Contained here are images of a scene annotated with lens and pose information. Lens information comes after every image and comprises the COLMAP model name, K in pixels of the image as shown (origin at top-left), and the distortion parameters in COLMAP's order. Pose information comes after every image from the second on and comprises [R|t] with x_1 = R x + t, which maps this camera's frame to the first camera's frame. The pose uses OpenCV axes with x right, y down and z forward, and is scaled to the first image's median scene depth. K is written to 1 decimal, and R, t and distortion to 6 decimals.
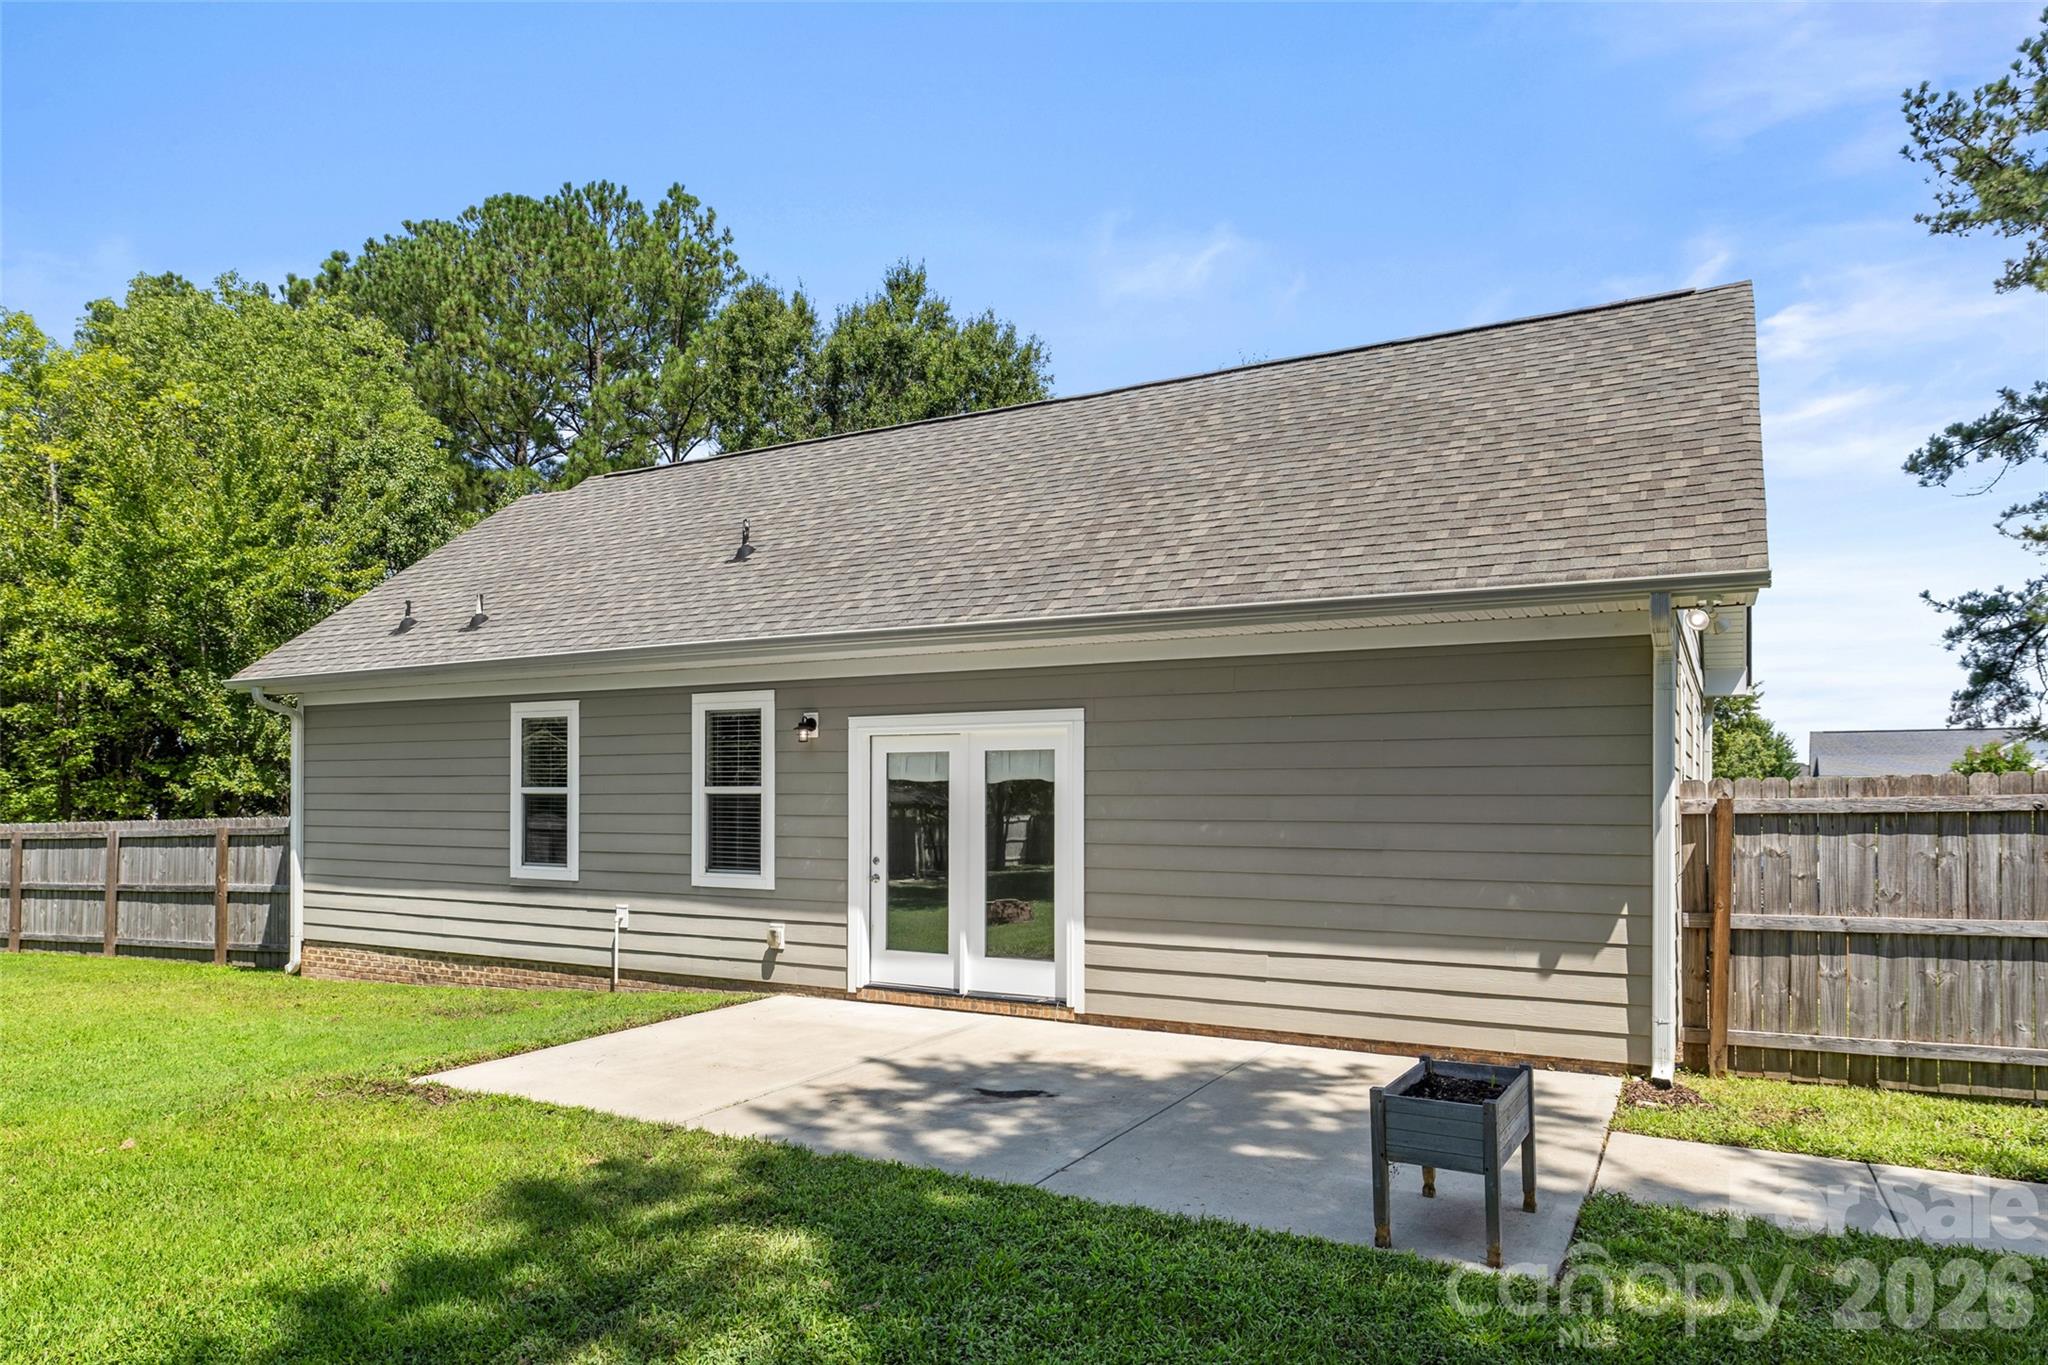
lens RADIAL K [[1276.7, 0, 992.0], [0, 1276.7, 727.7], [0, 0, 1]] dist [-0.000084, 0.000999]
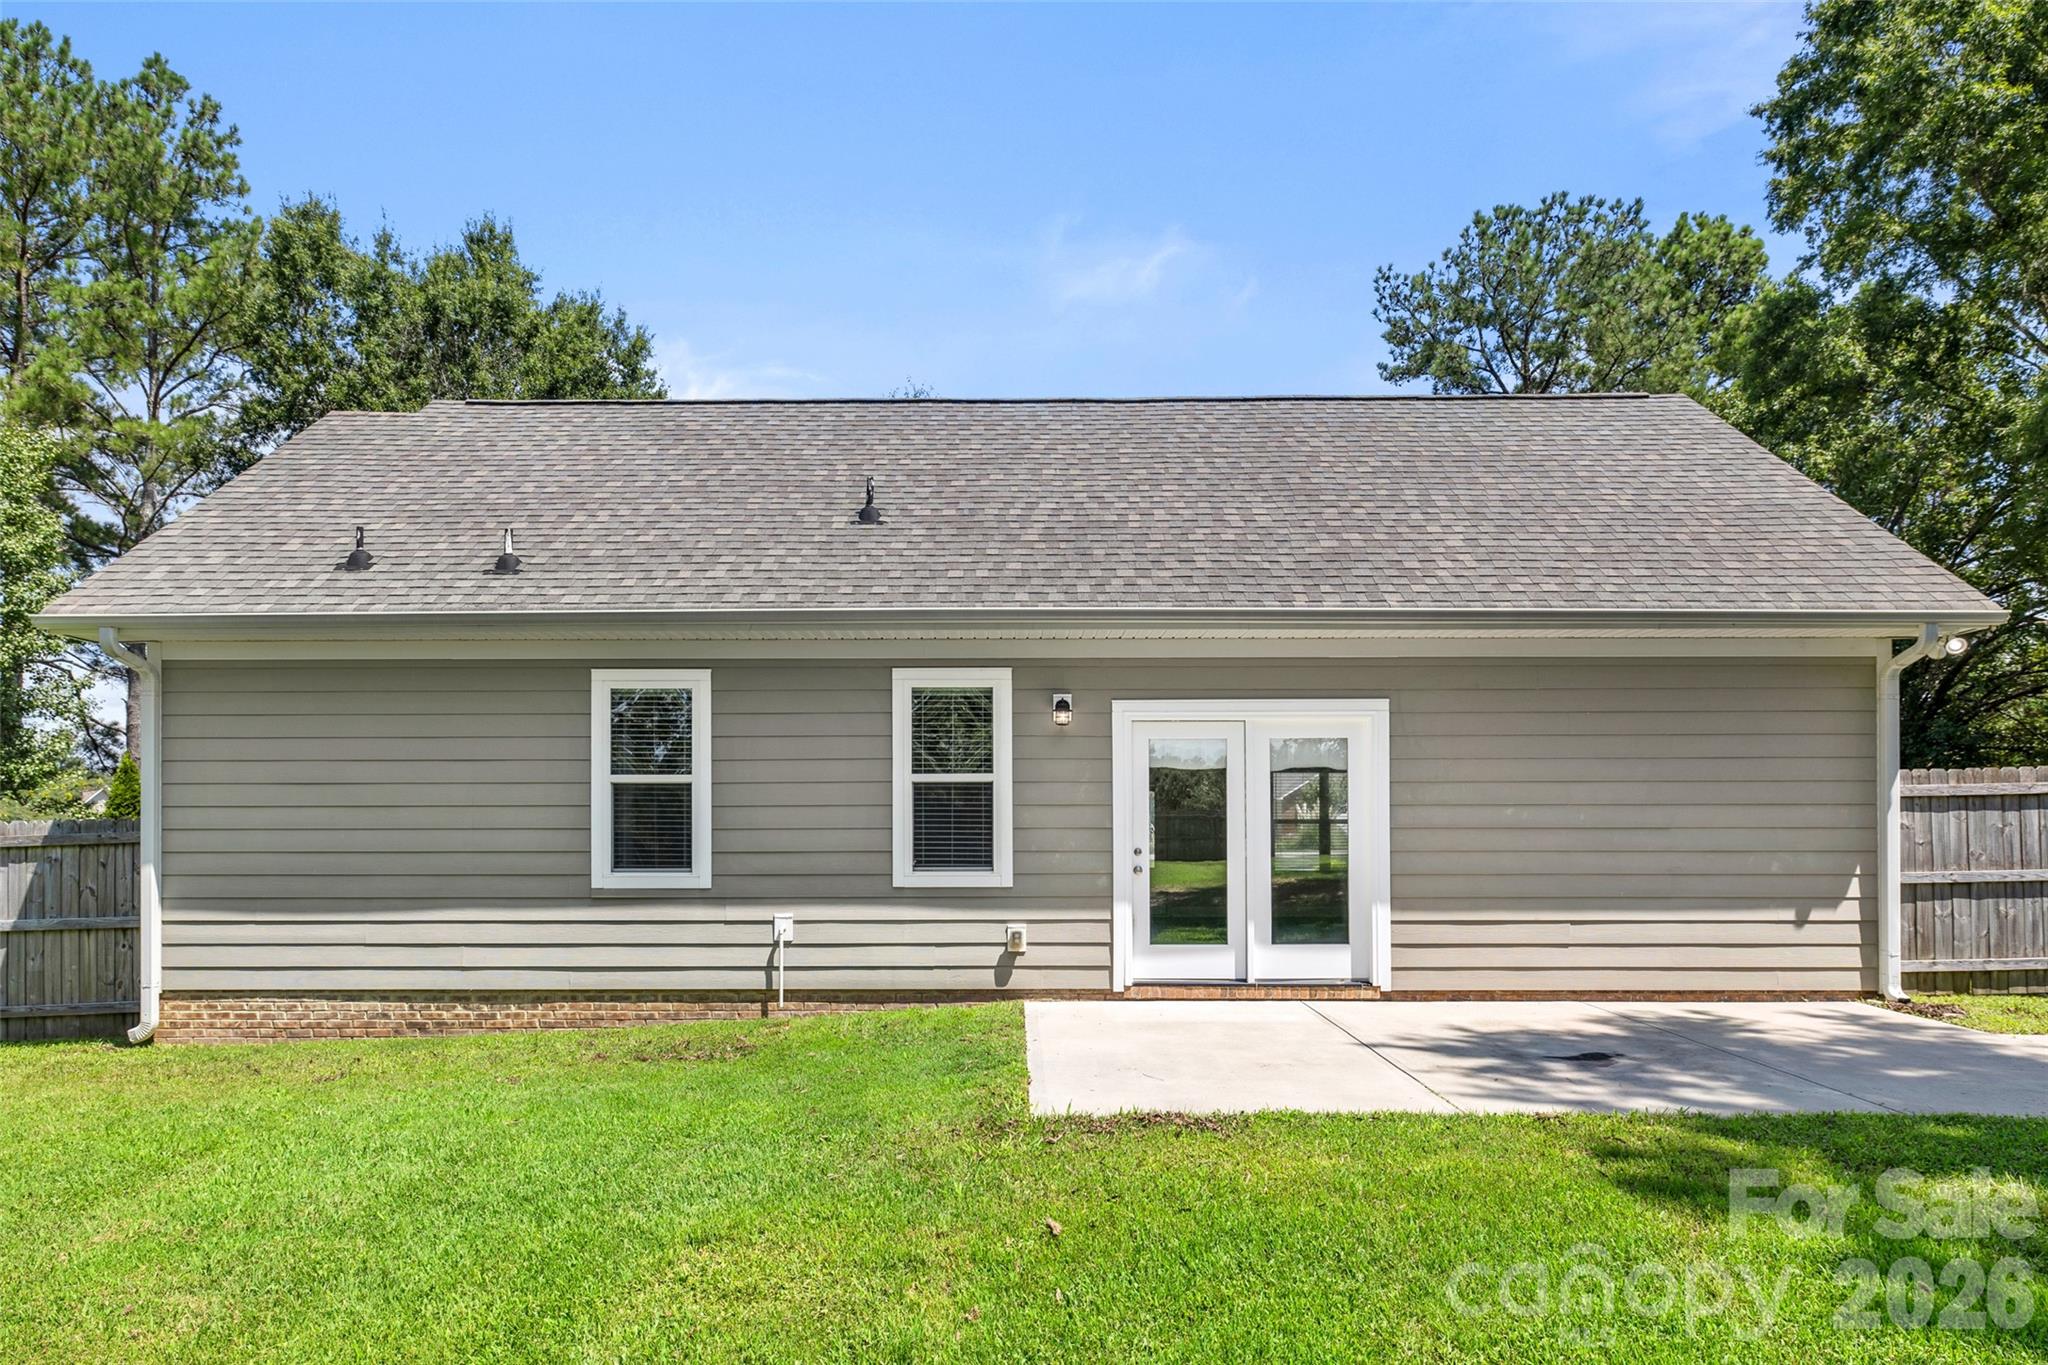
lens RADIAL K [[1235.3, 0, 1005.0], [0, 1235.3, 742.0], [0, 0, 1]] dist [0.009987, -0.007832]
pose [[0.875255, 0.027390, 0.482885, -0.601517], [-0.022789, 0.999622, -0.015394, 0.037067], [-0.483124, 0.002469, 0.875548, 0.229577]]
